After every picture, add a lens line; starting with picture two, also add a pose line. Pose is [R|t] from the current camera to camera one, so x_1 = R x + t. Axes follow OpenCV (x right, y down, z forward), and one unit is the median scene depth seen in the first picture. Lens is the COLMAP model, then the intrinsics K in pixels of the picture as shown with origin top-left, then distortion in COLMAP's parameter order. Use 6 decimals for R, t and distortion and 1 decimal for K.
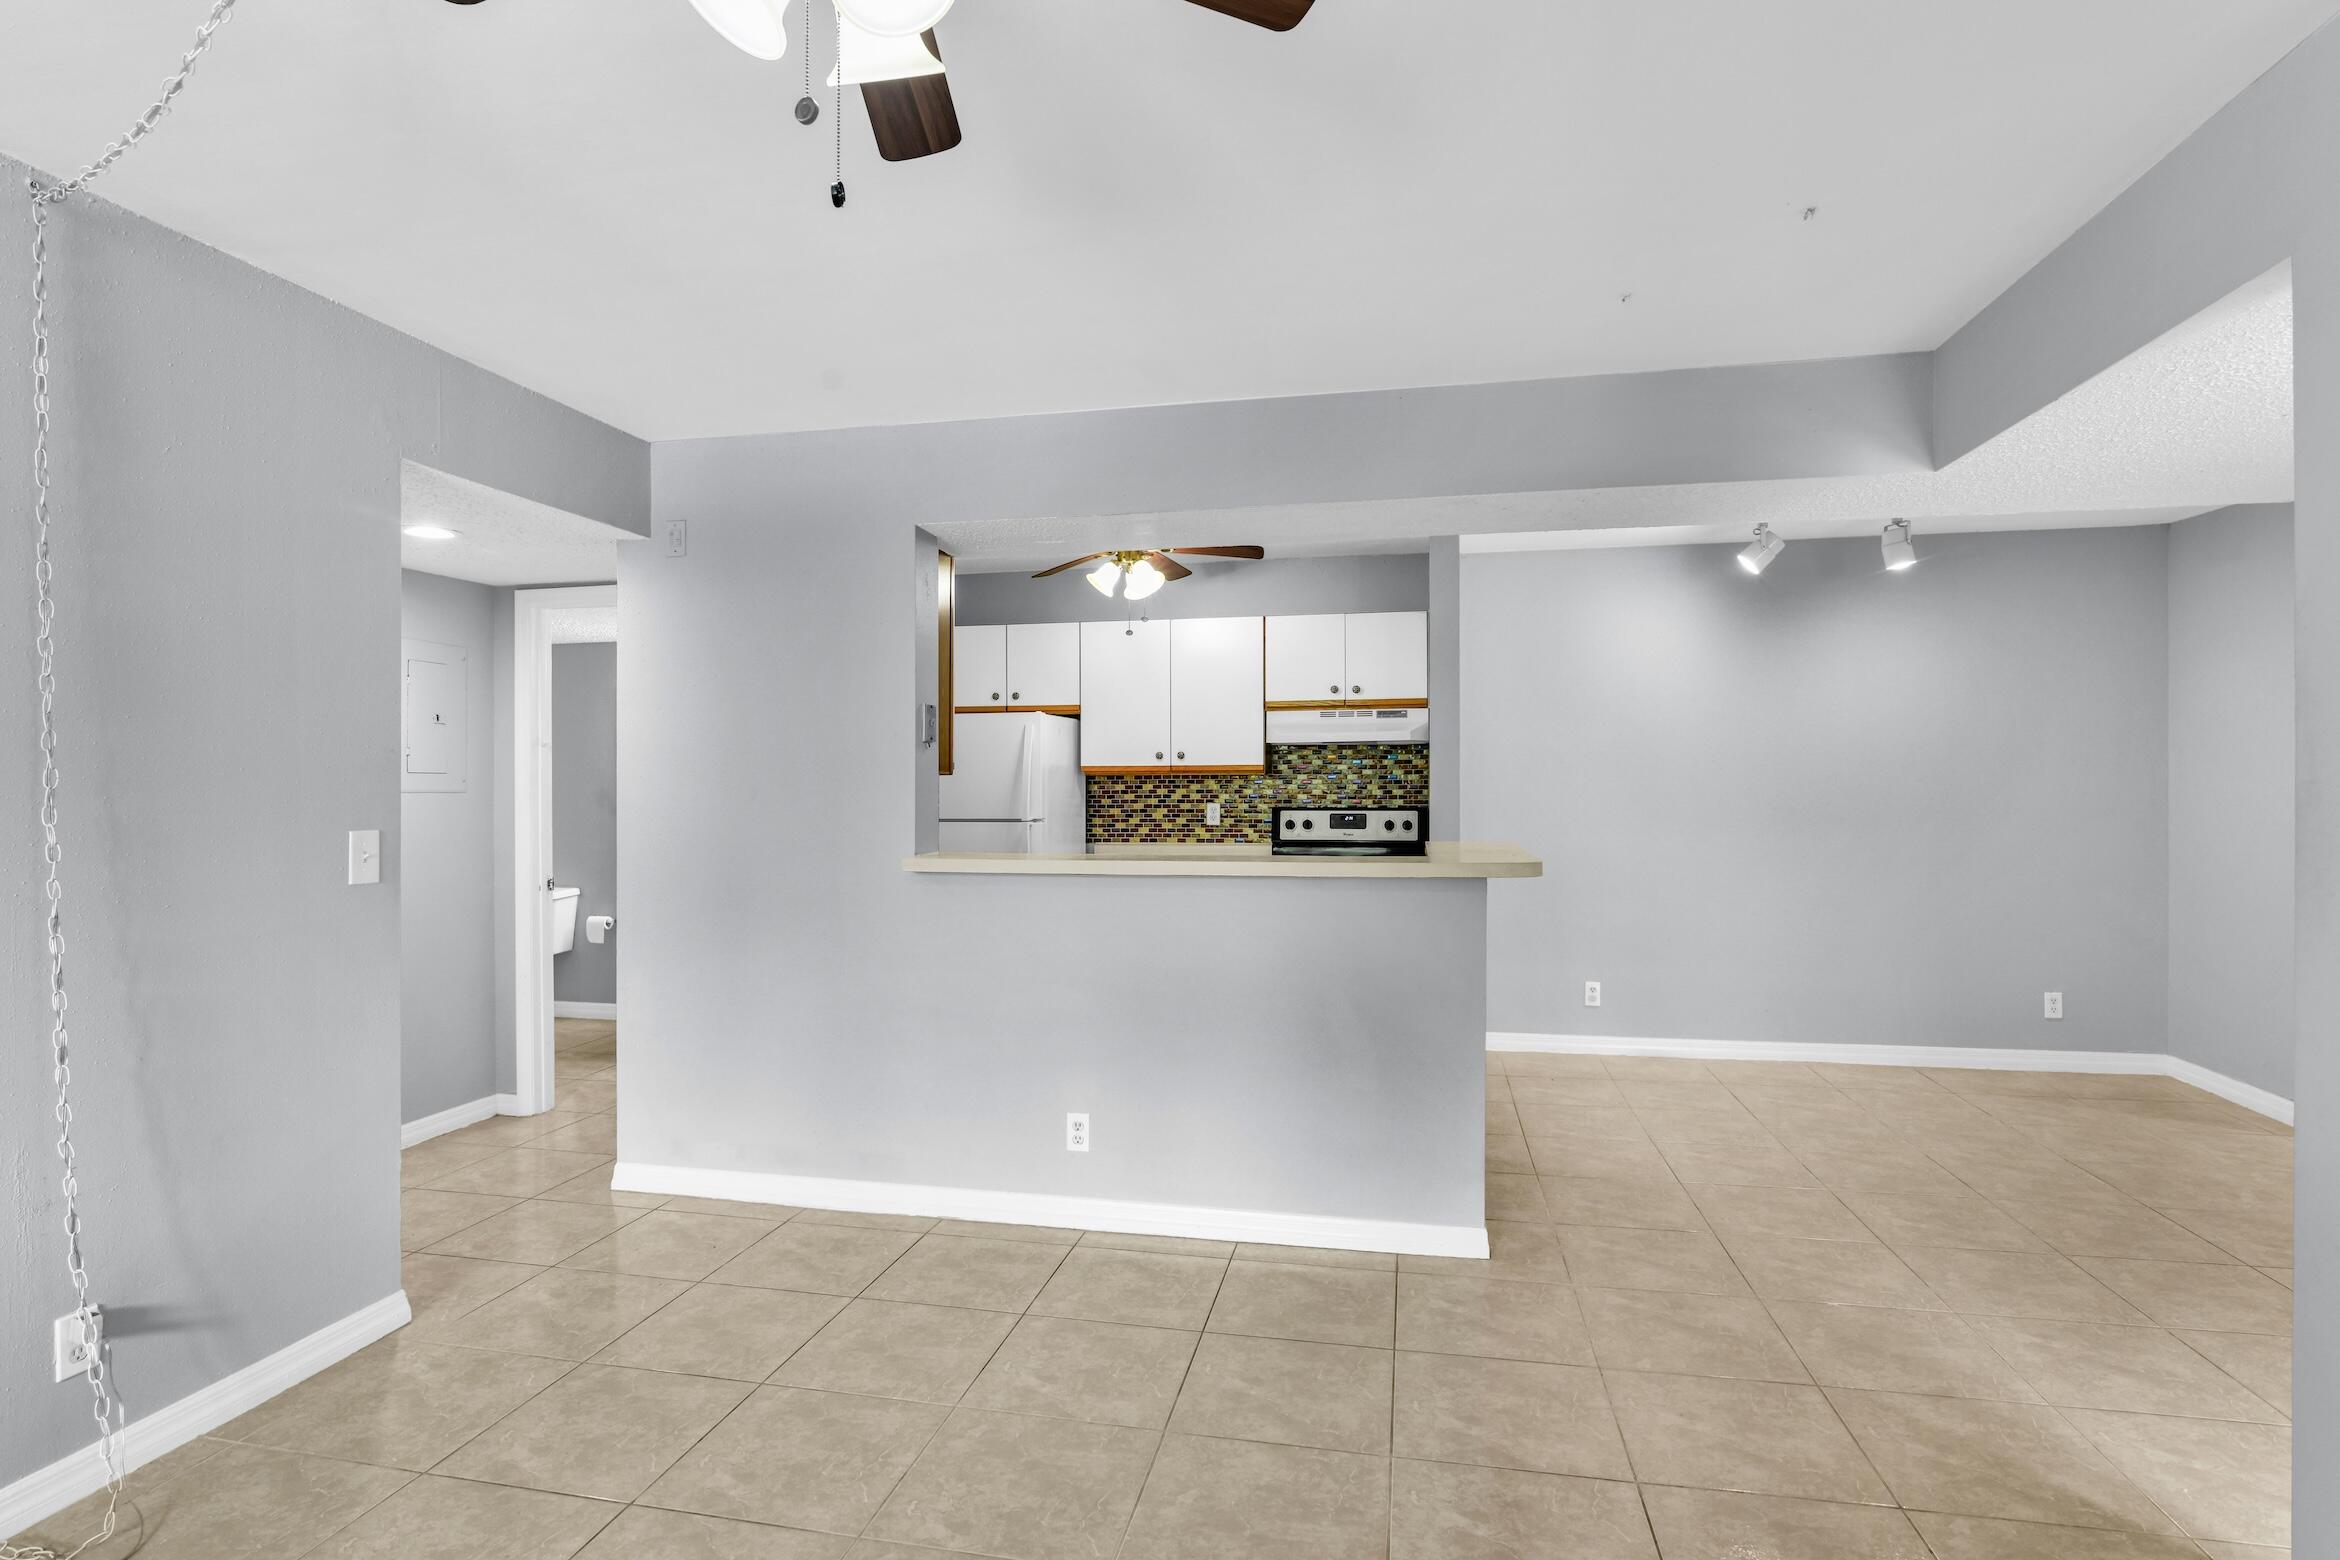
lens RADIAL K [[1193.1, 0, 1151.9], [0, 1193.1, 776.8], [0, 0, 1]] dist [-0.021746, 0.002232]
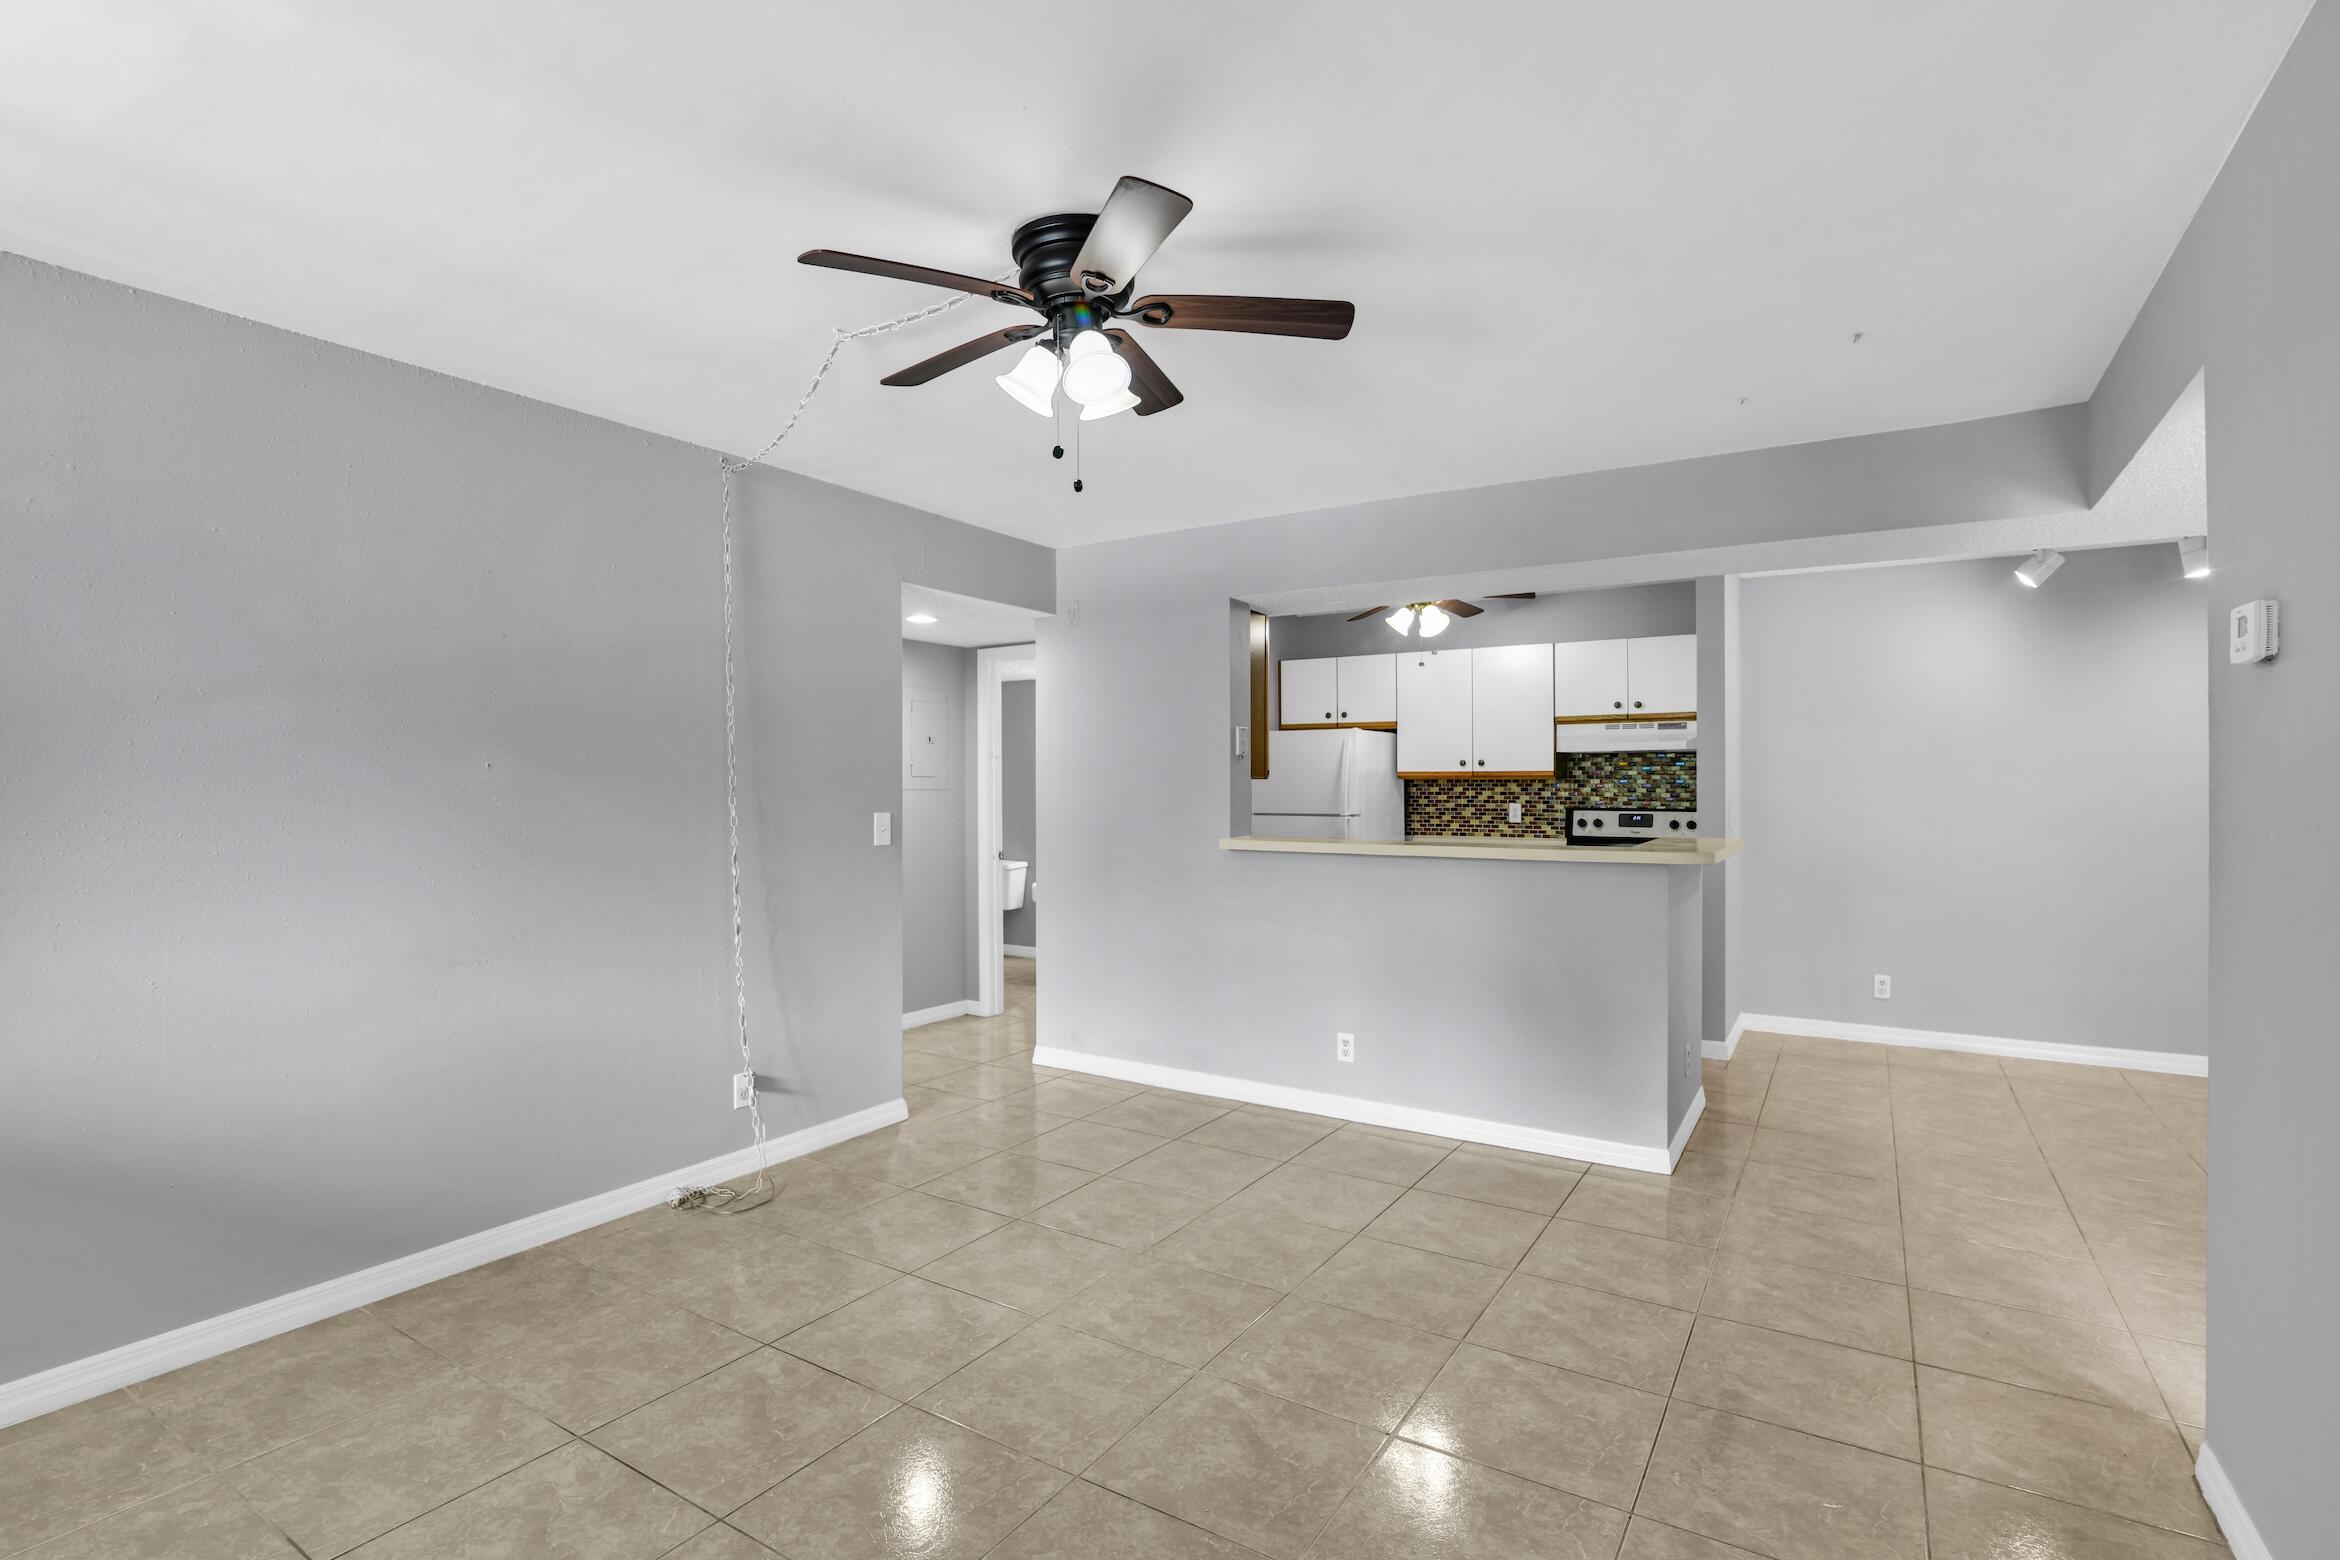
lens RADIAL K [[1104.2, 0, 1149.0], [0, 1104.2, 786.9], [0, 0, 1]] dist [-0.023771, 0.001460]
pose [[0.935019, 0.005147, -0.354561, 0.125775], [-0.003265, 0.999977, 0.005907, 0.000706], [0.354584, -0.004365, 0.935014, -0.171453]]
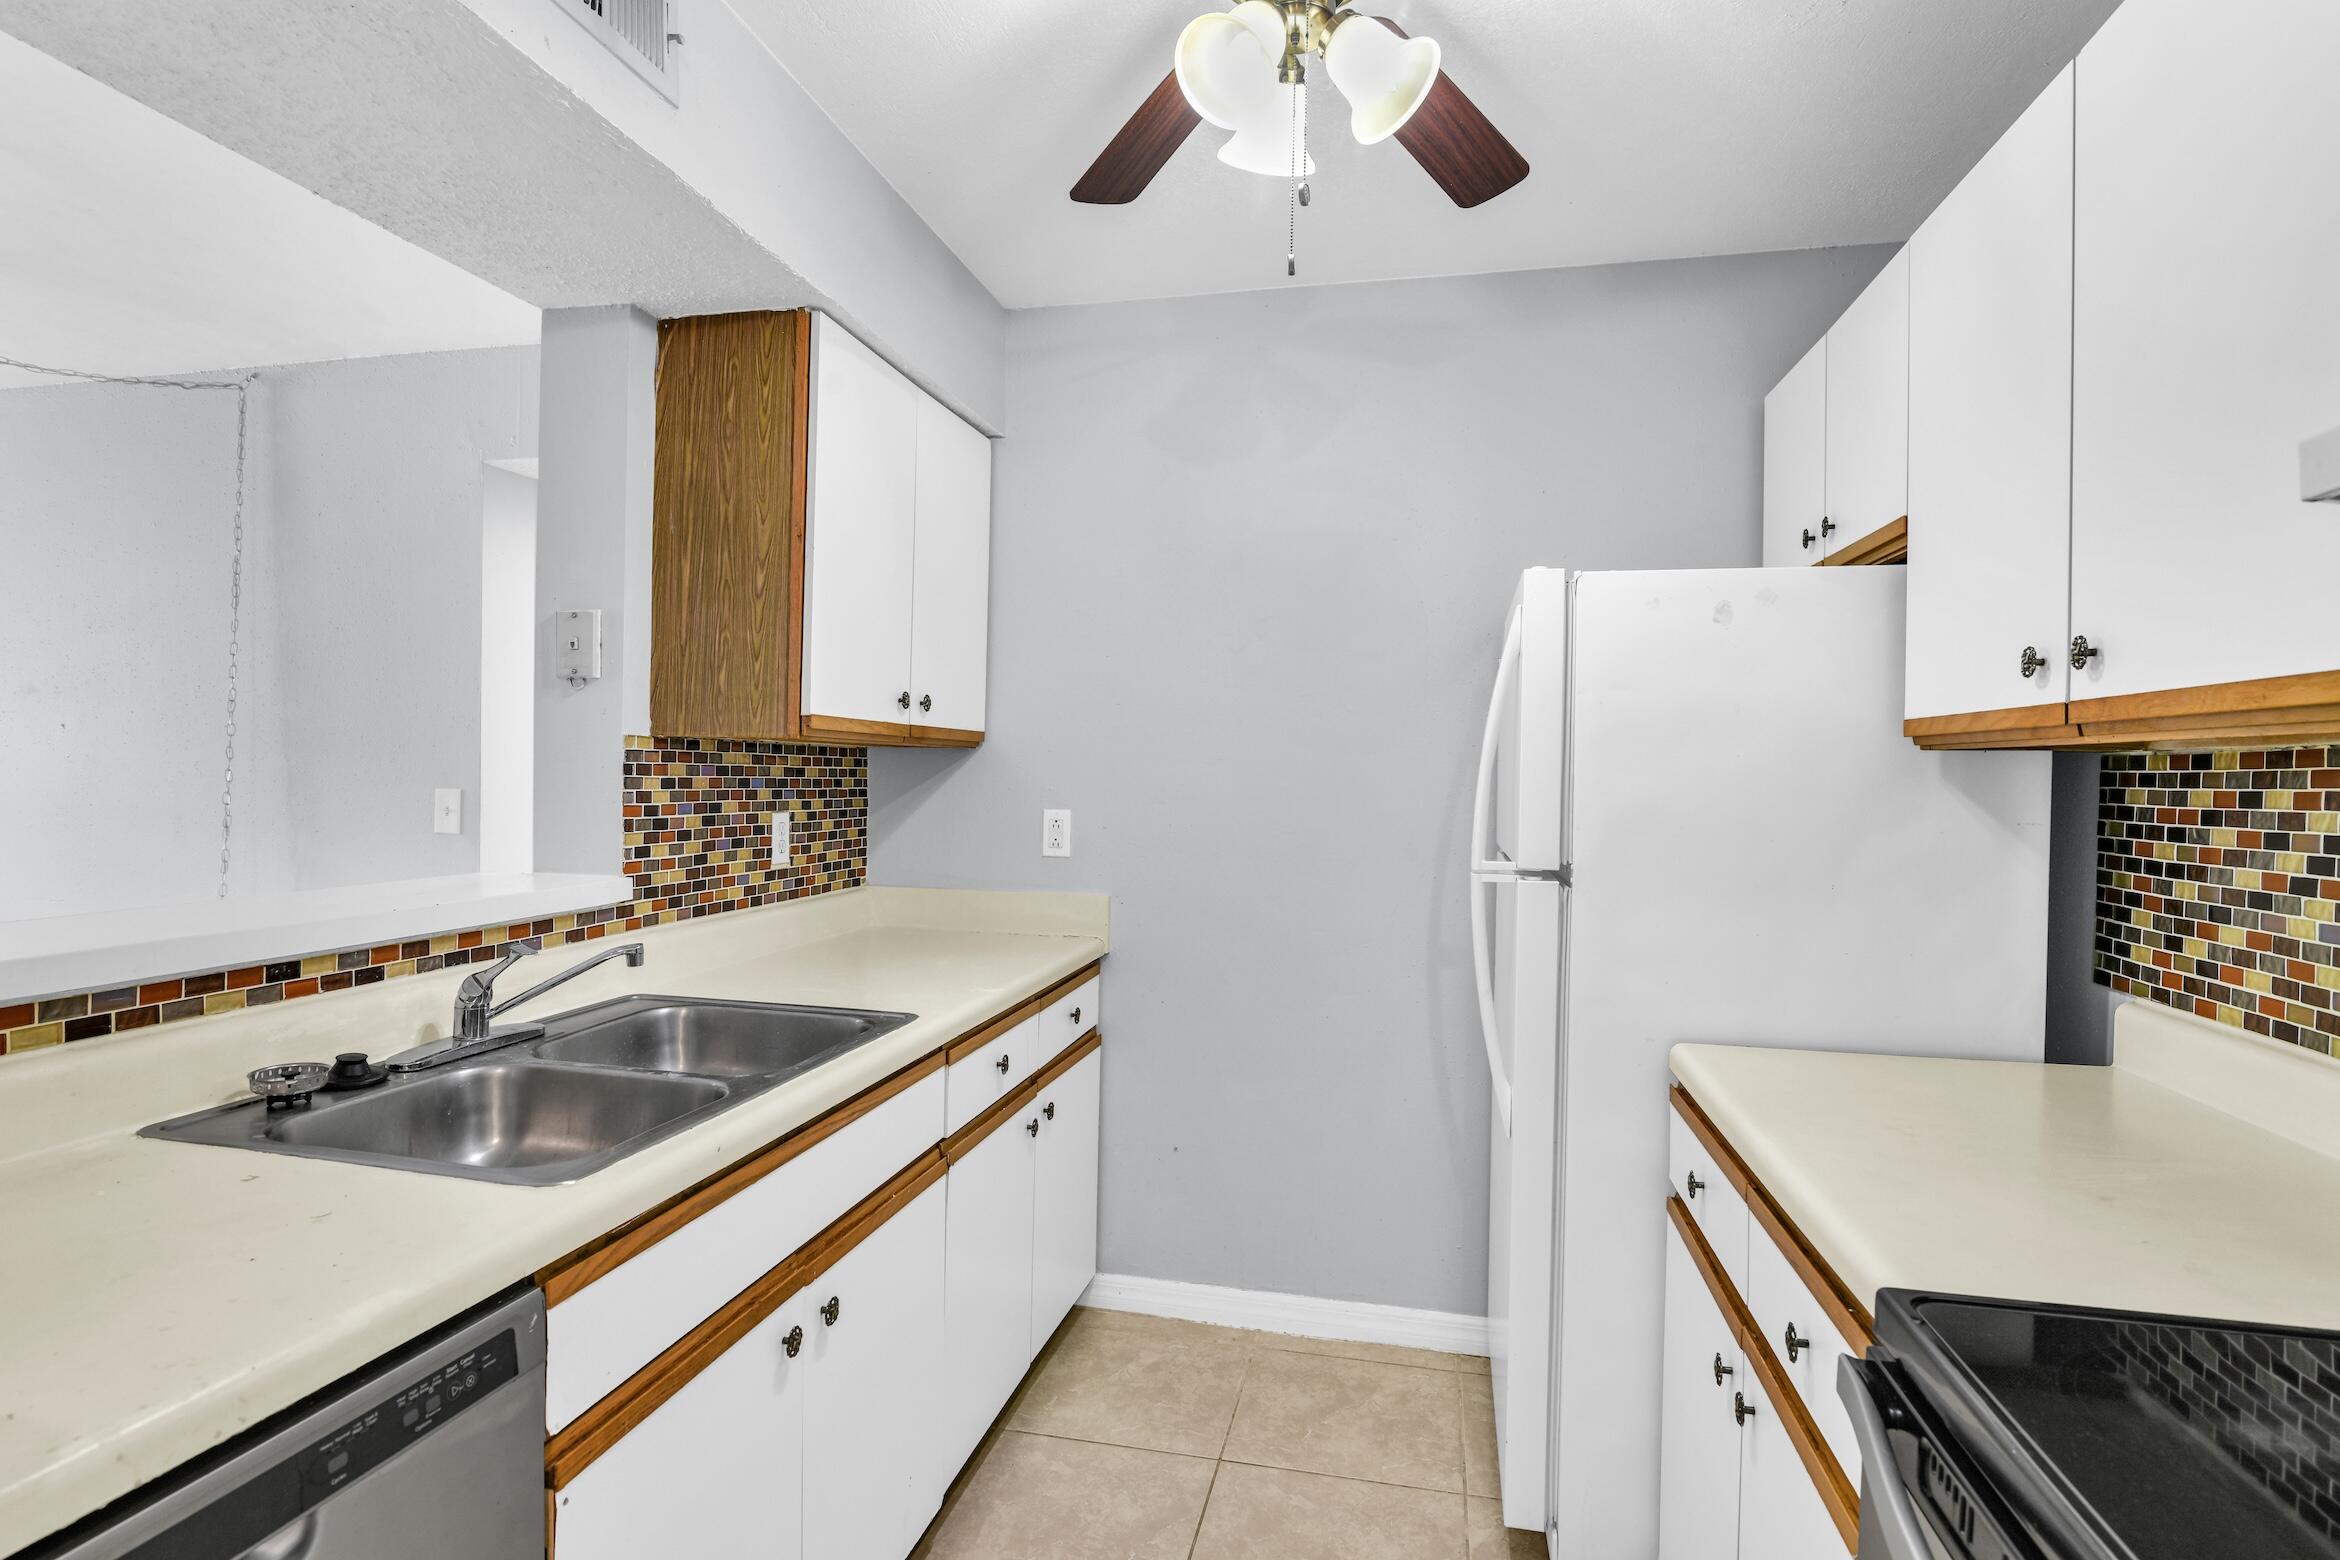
lens RADIAL K [[1193.1, 0, 1158.2], [0, 1193.1, 786.1], [0, 0, 1]] dist [-0.021746, 0.002232]
pose [[-0.014617, 0.016122, -0.999763, 0.289604], [-0.016944, 0.999722, 0.016369, 0.007237], [0.999750, 0.017179, -0.014340, 1.015377]]
